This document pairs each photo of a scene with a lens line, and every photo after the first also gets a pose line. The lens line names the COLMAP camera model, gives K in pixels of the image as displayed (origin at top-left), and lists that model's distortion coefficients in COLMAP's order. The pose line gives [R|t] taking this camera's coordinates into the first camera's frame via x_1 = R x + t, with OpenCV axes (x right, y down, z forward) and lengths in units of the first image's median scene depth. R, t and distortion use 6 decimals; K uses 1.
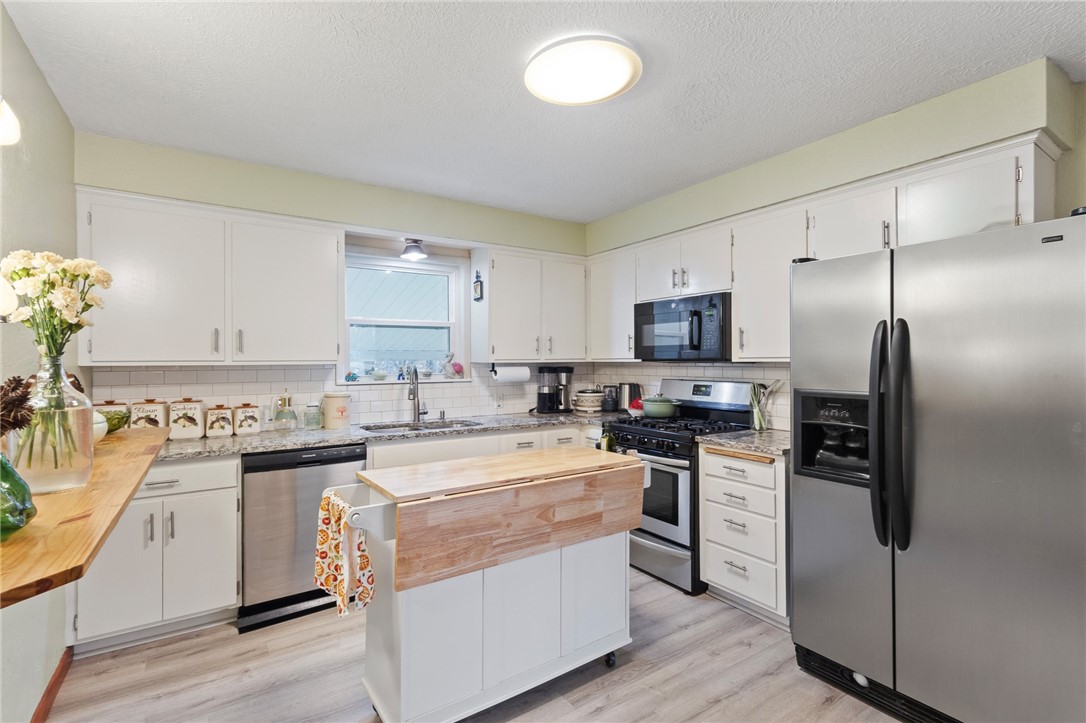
lens RADIAL K [[510.9, 0, 543.0], [0, 510.9, 361.5], [0, 0, 1]] dist [0.004918, 0.000745]
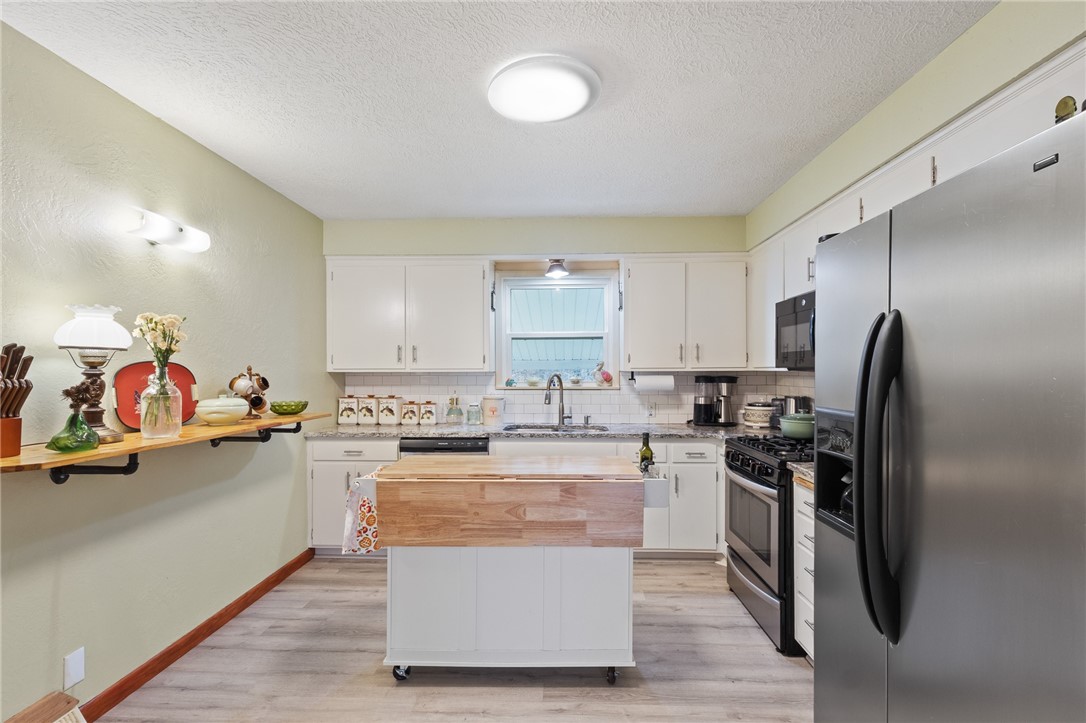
lens RADIAL K [[513.6, 0, 542.9], [0, 513.6, 373.0], [0, 0, 1]] dist [0.000974, 0.000062]
pose [[0.811960, 0.006872, -0.583673, 0.438717], [-0.002982, 0.999966, 0.007625, -0.001479], [0.583706, -0.004450, 0.811953, 0.097498]]
